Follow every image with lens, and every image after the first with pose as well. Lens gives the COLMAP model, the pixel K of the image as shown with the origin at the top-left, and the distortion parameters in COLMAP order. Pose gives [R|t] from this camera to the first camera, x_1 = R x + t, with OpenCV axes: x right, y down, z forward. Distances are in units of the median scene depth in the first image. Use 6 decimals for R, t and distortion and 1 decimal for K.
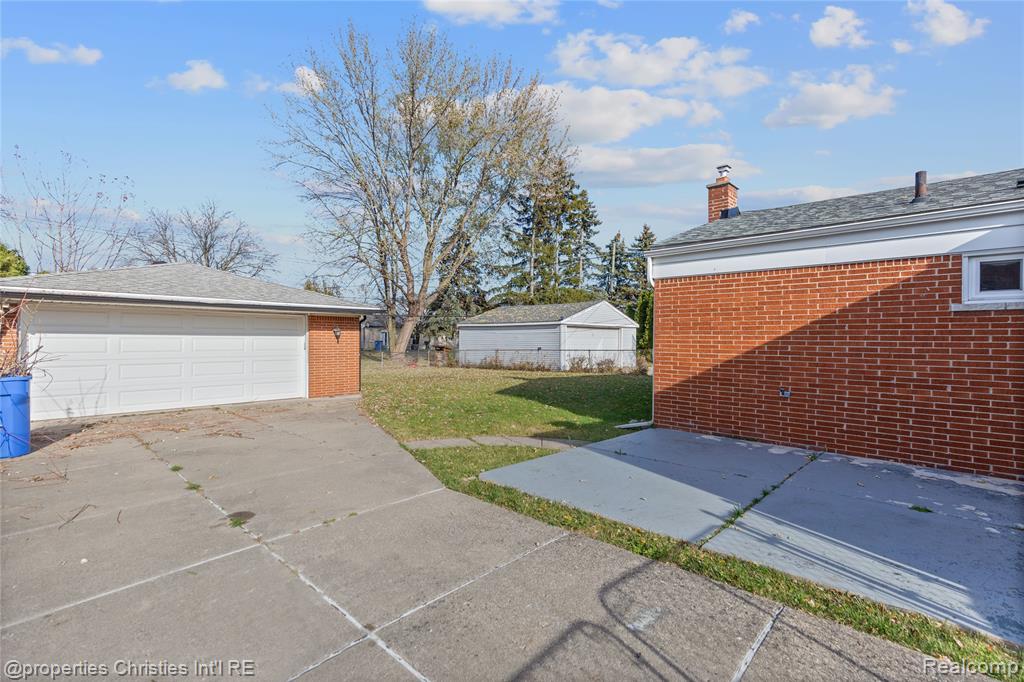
lens RADIAL K [[471.4, 0, 521.3], [0, 471.4, 335.0], [0, 0, 1]] dist [0.009813, -0.000359]
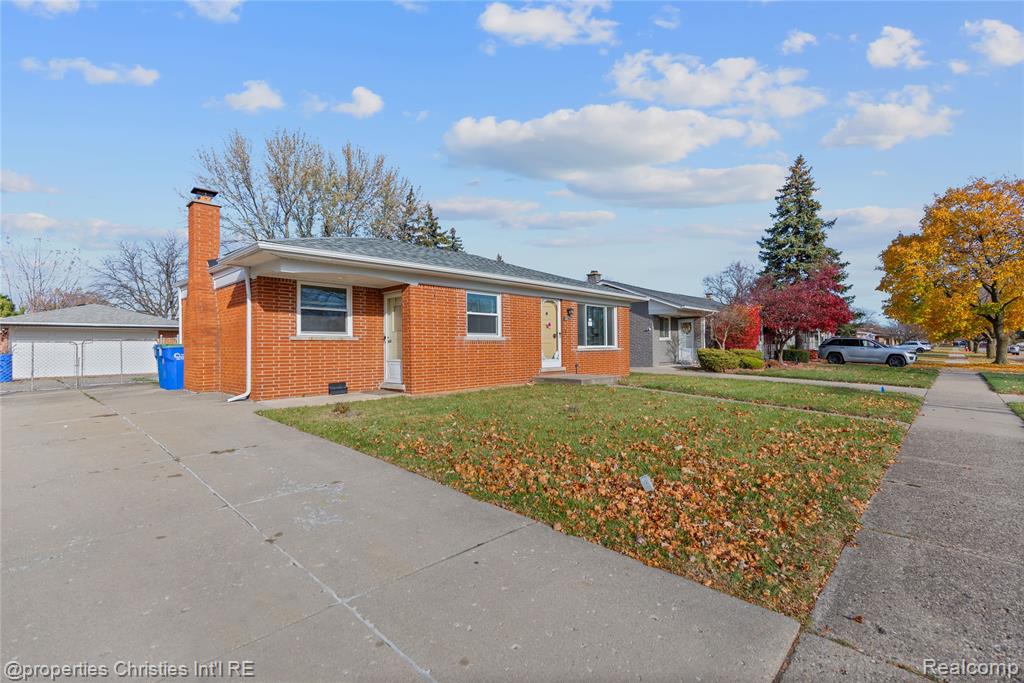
lens RADIAL K [[471.4, 0, 518.9], [0, 471.4, 336.0], [0, 0, 1]] dist [0.009813, -0.000359]
pose [[0.999832, -0.017035, 0.006737, 1.505072], [0.017142, 0.999723, -0.016151, 0.056434], [-0.006460, 0.016264, 0.999847, -1.421903]]
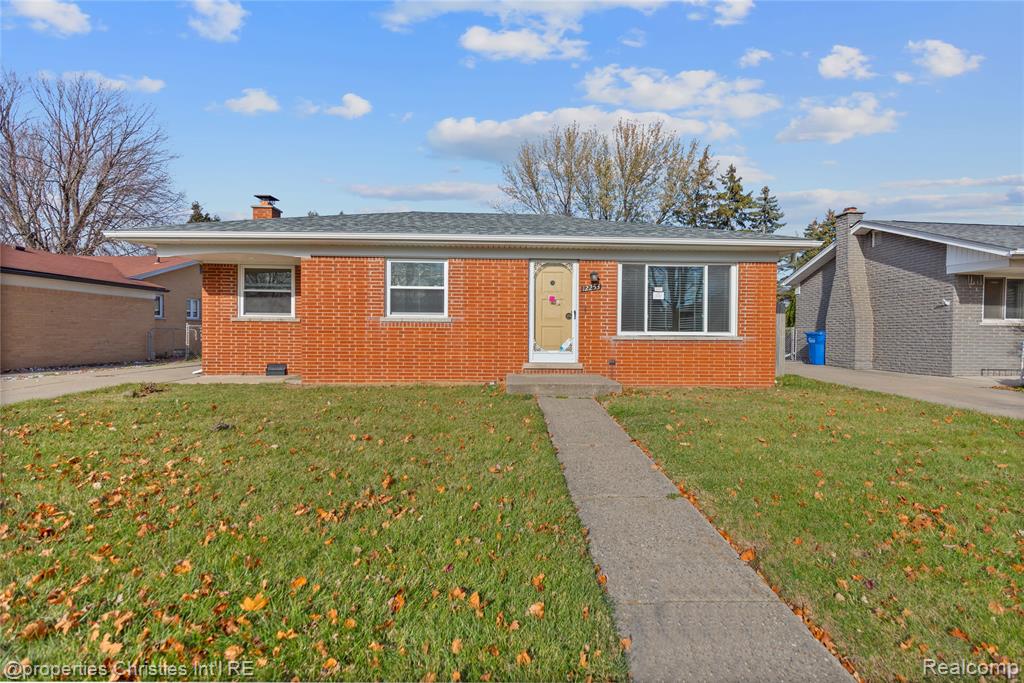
lens RADIAL K [[471.4, 0, 517.8], [0, 471.4, 339.1], [0, 0, 1]] dist [0.009813, -0.000359]
pose [[0.707626, 0.003022, -0.706581, 2.380594], [0.002497, 0.999974, 0.006777, 0.079277], [0.706583, -0.006560, 0.707600, -0.589585]]
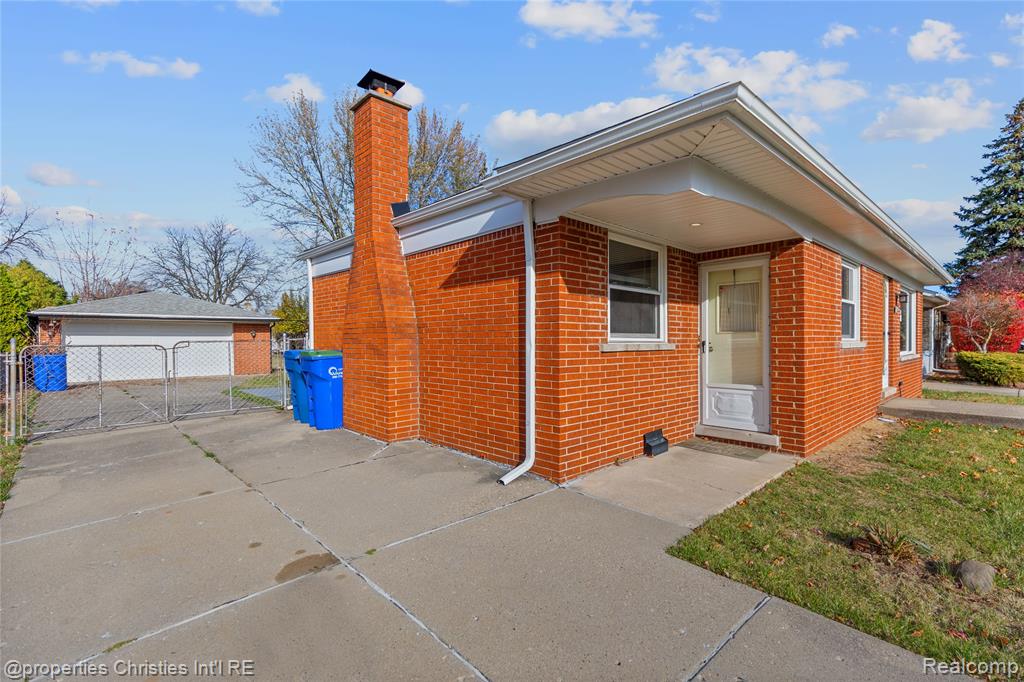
lens RADIAL K [[471.4, 0, 520.3], [0, 471.4, 345.1], [0, 0, 1]] dist [0.009813, -0.000359]
pose [[0.998873, -0.010267, -0.046332, 0.867788], [0.011219, 0.999730, 0.020331, 0.016246], [0.046111, -0.020828, 0.998719, -0.817245]]
